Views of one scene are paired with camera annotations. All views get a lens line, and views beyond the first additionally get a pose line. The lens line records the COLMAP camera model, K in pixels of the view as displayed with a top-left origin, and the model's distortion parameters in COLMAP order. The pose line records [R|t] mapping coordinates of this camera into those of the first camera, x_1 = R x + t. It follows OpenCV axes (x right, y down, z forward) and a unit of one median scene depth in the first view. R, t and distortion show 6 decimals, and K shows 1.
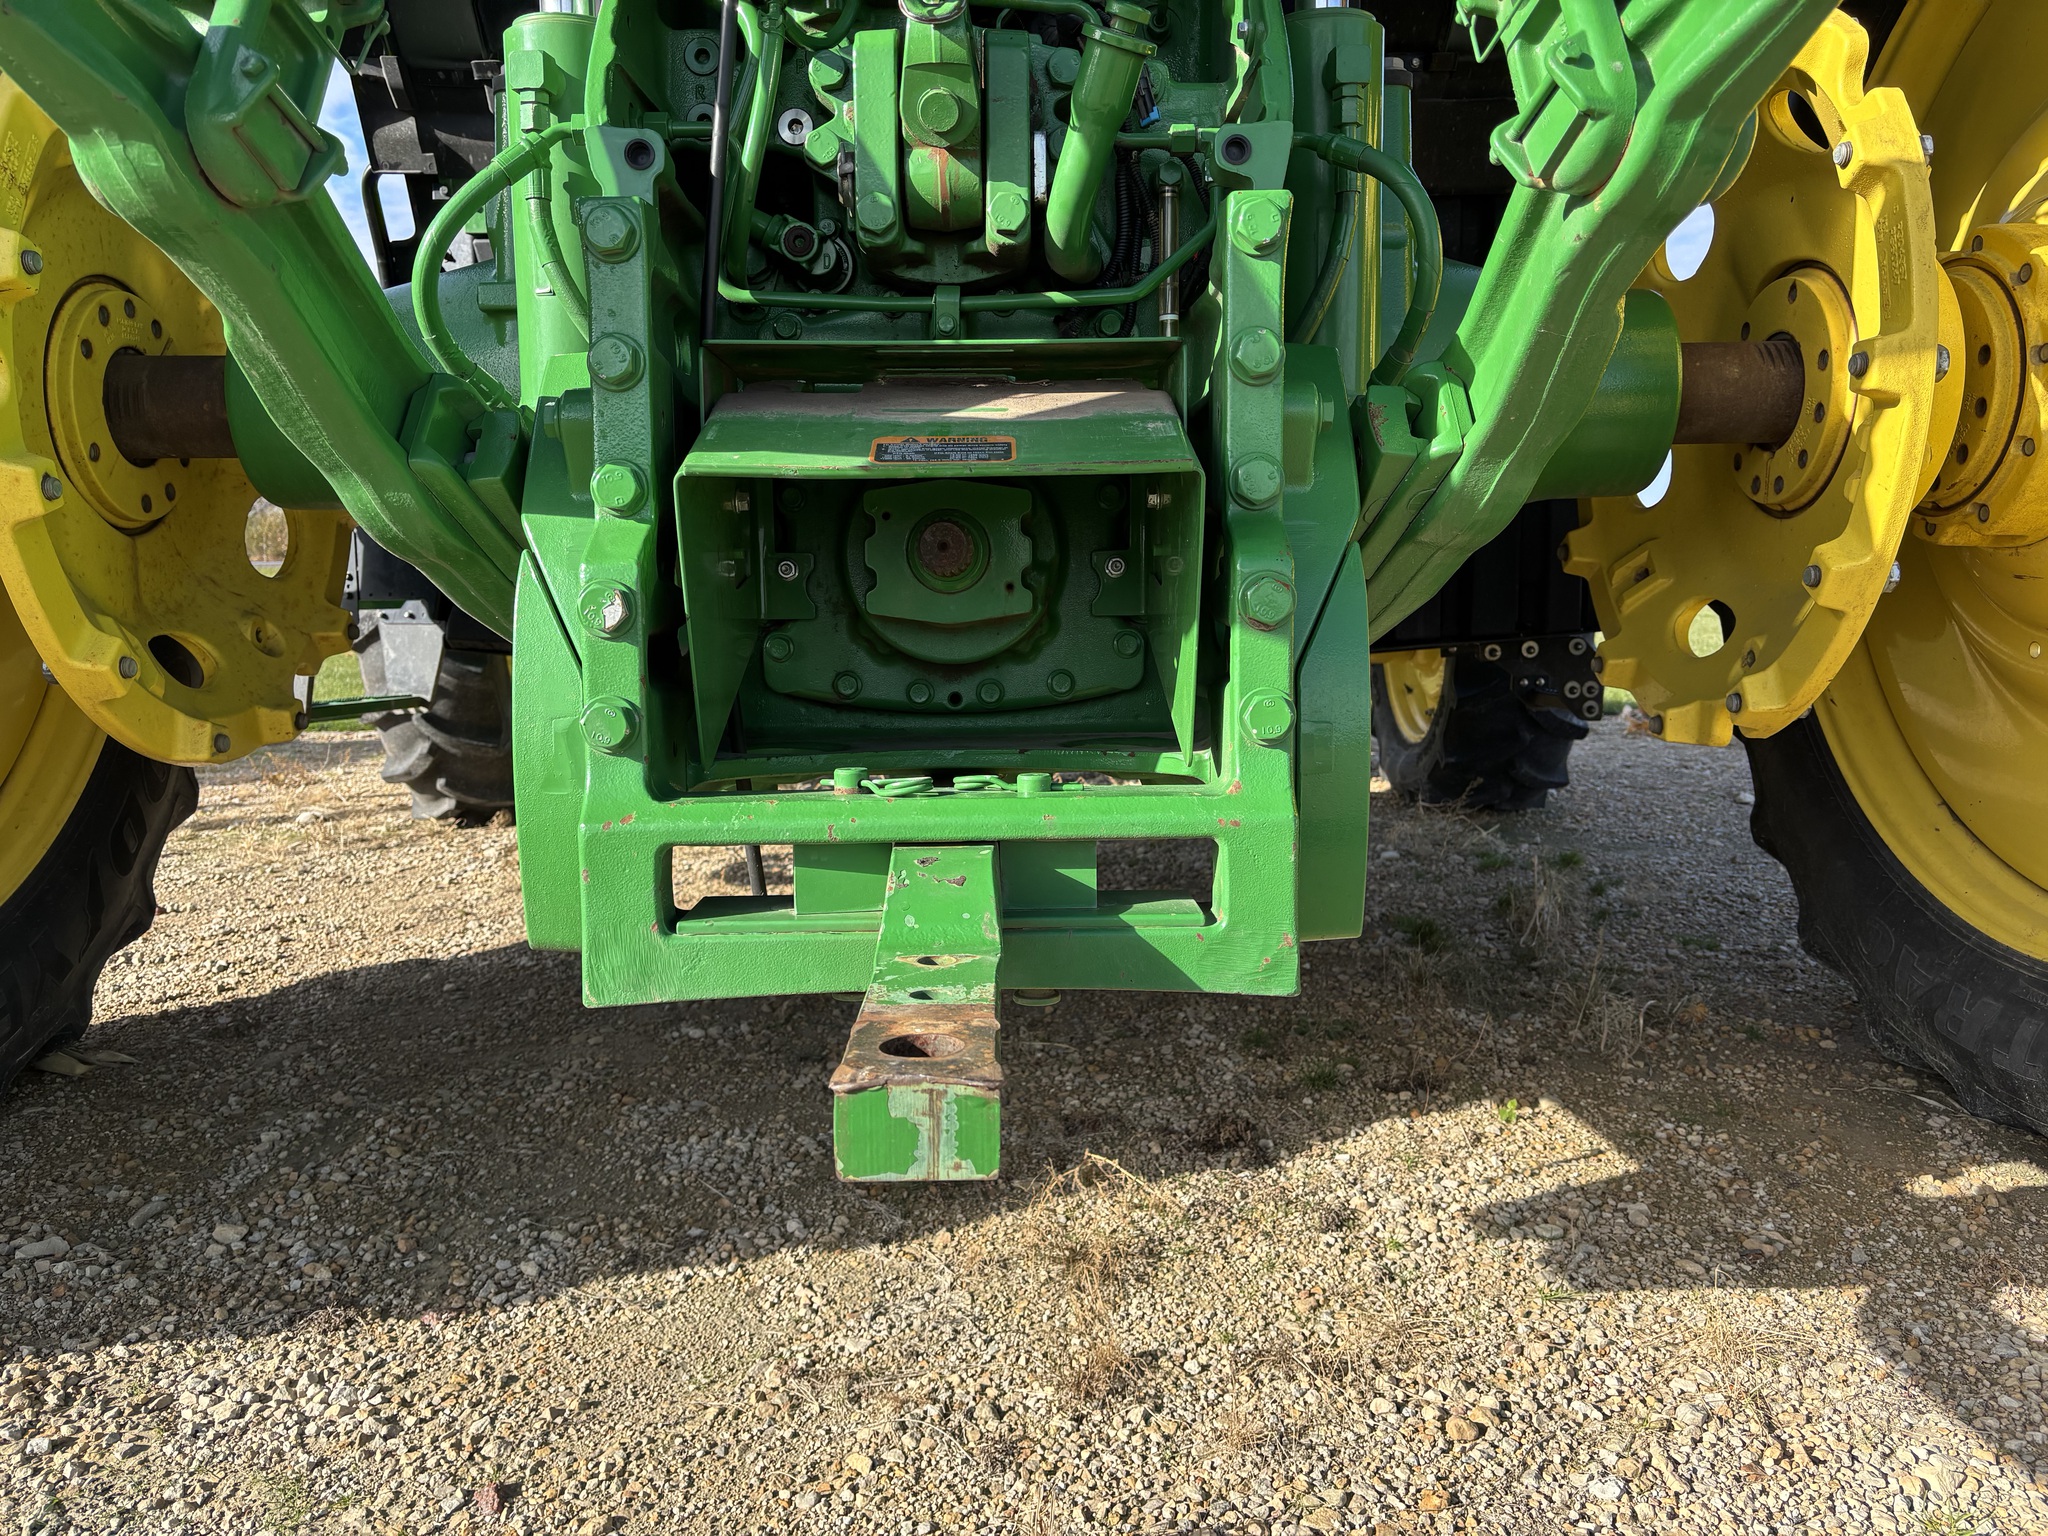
lens RADIAL K [[1540.1, 0, 1038.6], [0, 1540.1, 774.2], [0, 0, 1]] dist [0.042503, -0.052246]
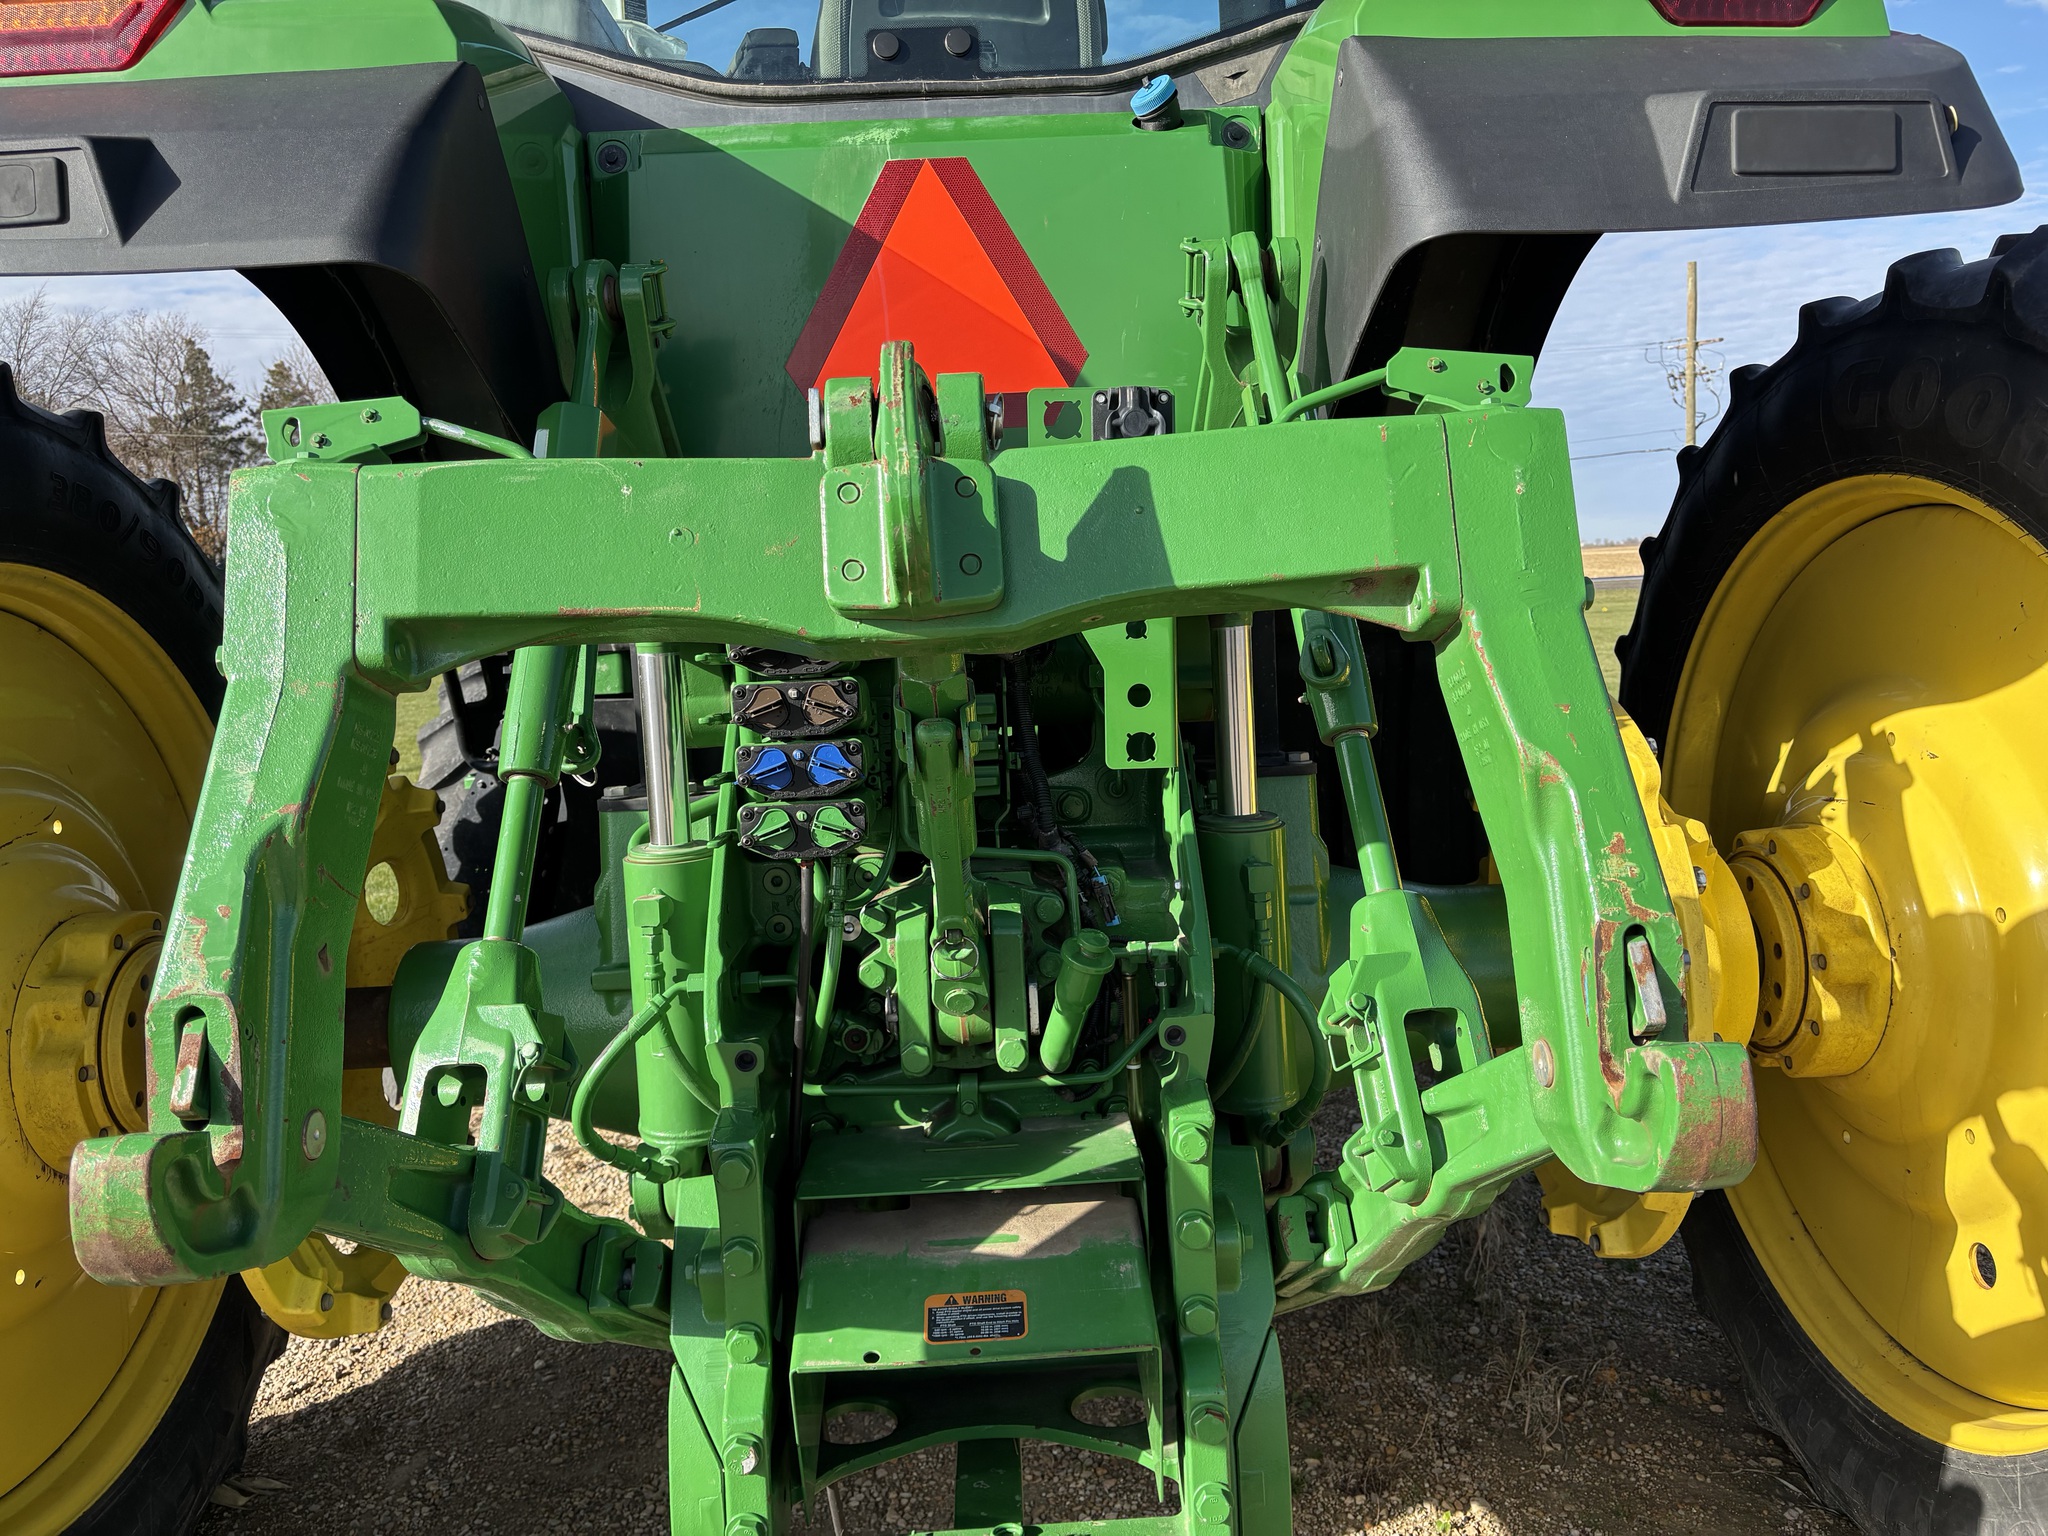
lens RADIAL K [[1540.1, 0, 1056.4], [0, 1540.1, 763.6], [0, 0, 1]] dist [0.042503, -0.052246]
pose [[0.999107, -0.039630, 0.014640, 0.009282], [0.039994, 0.998875, -0.025480, -0.568652], [-0.013613, 0.026042, 0.999568, -0.361337]]
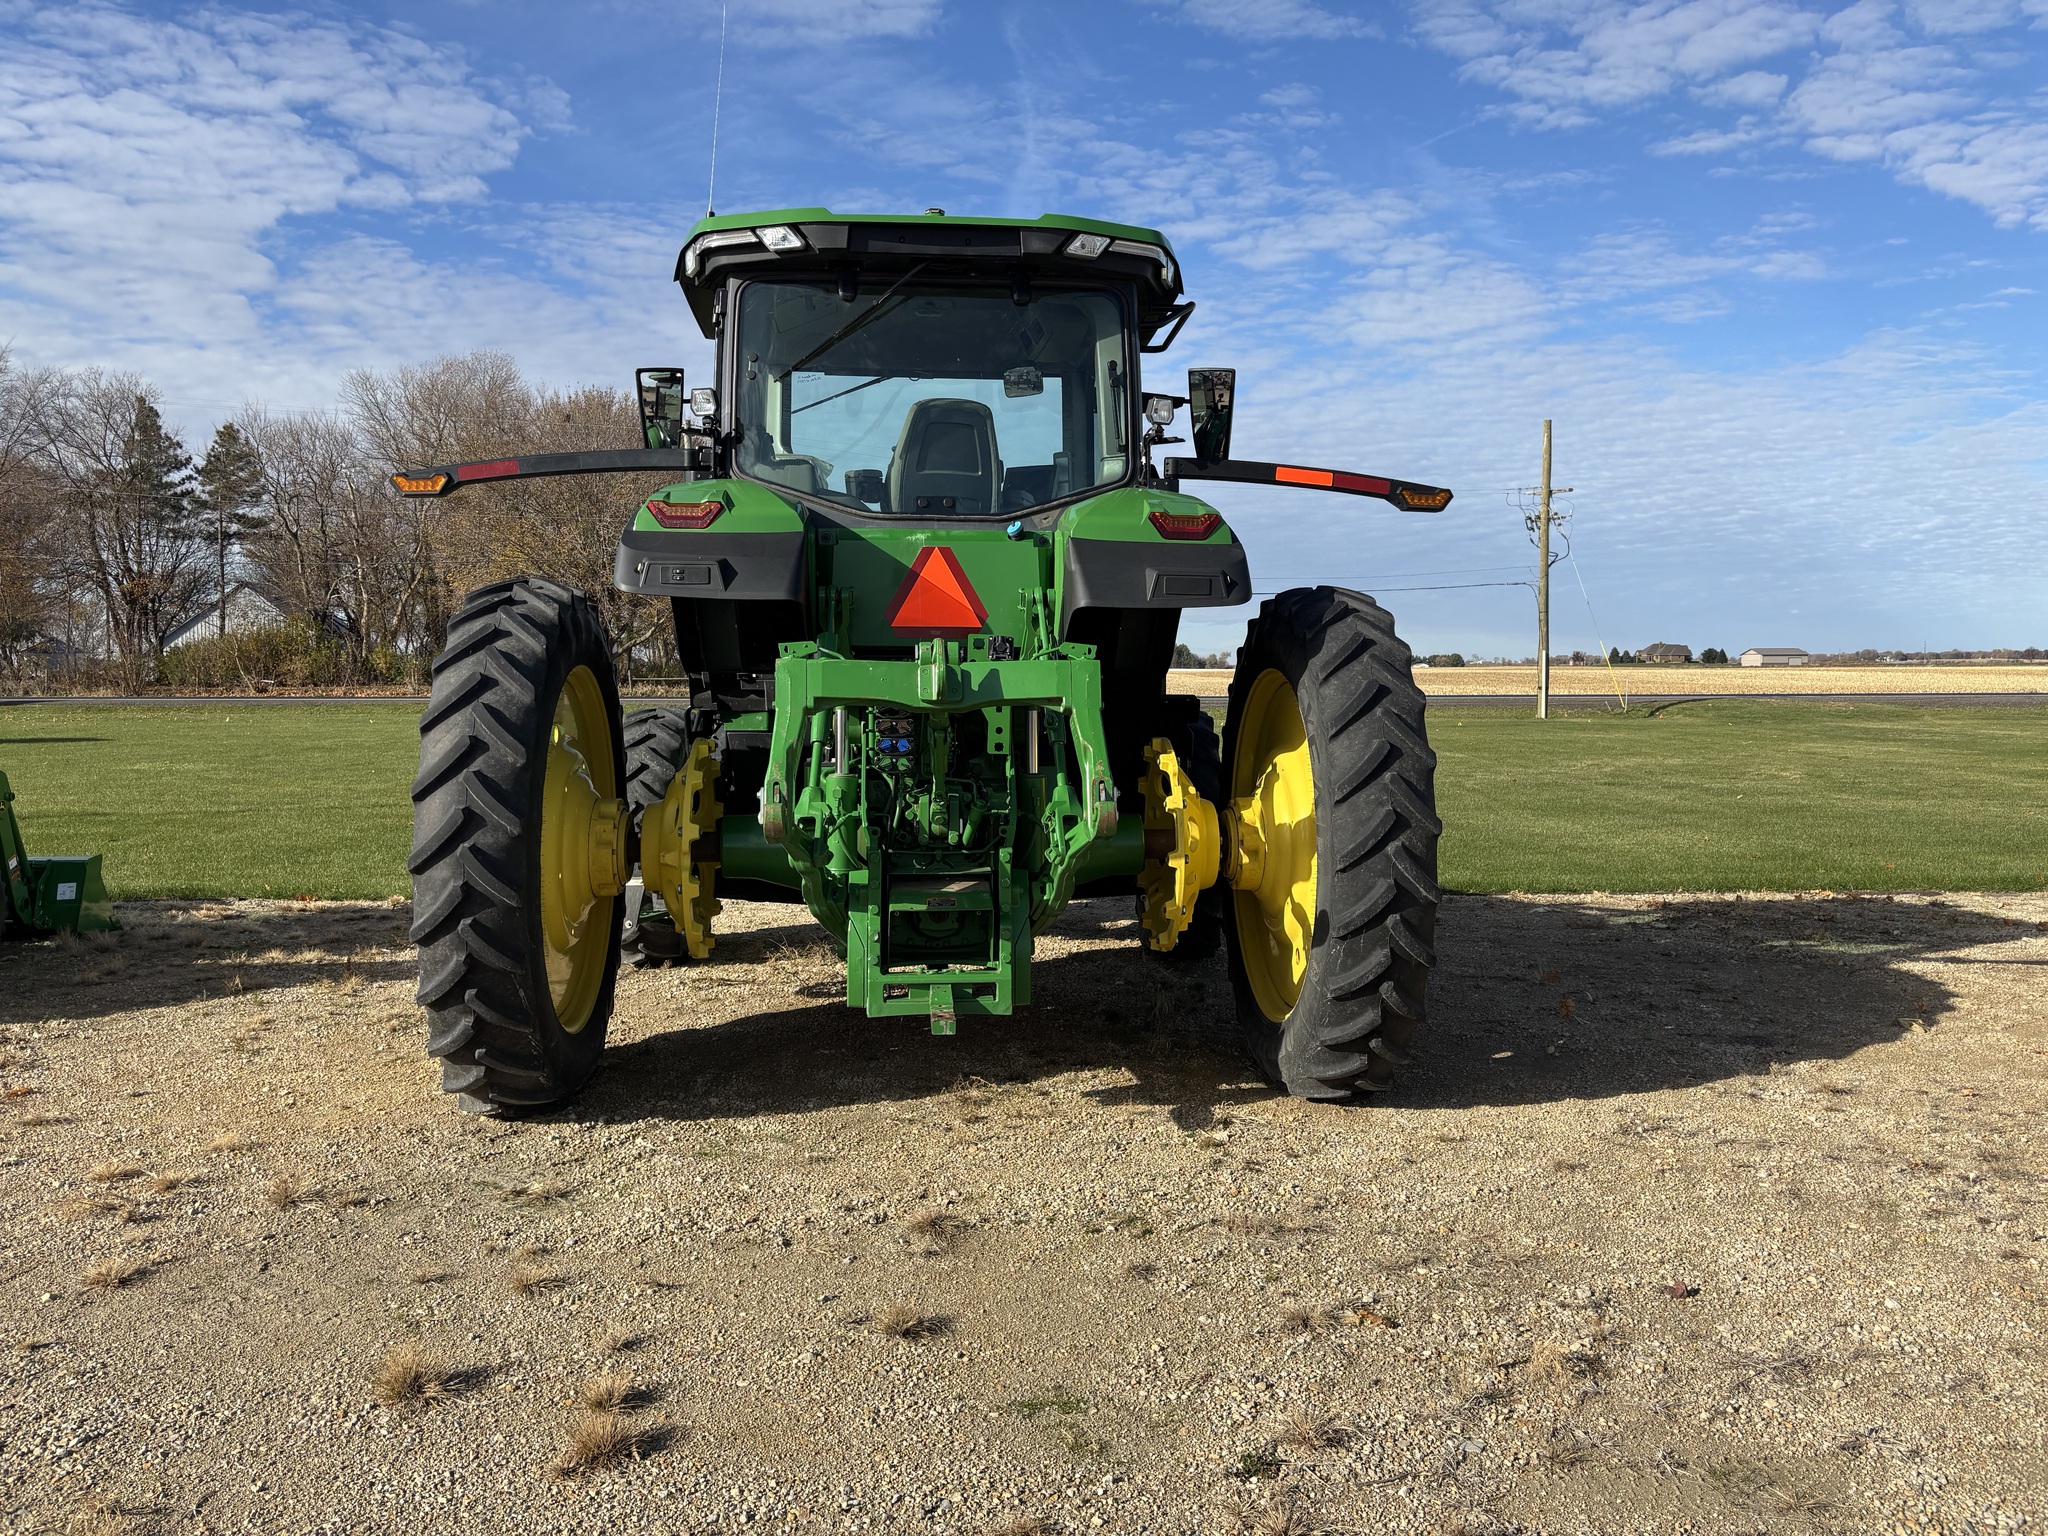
lens RADIAL K [[1562.0, 0, 1025.2], [0, 1562.0, 754.9], [0, 0, 1]] dist [0.063170, -0.062136]
pose [[0.998341, 0.010300, 0.056649, -0.069238], [-0.005214, 0.996000, -0.089199, -0.199201], [-0.057341, 0.088755, 0.994402, -3.380765]]
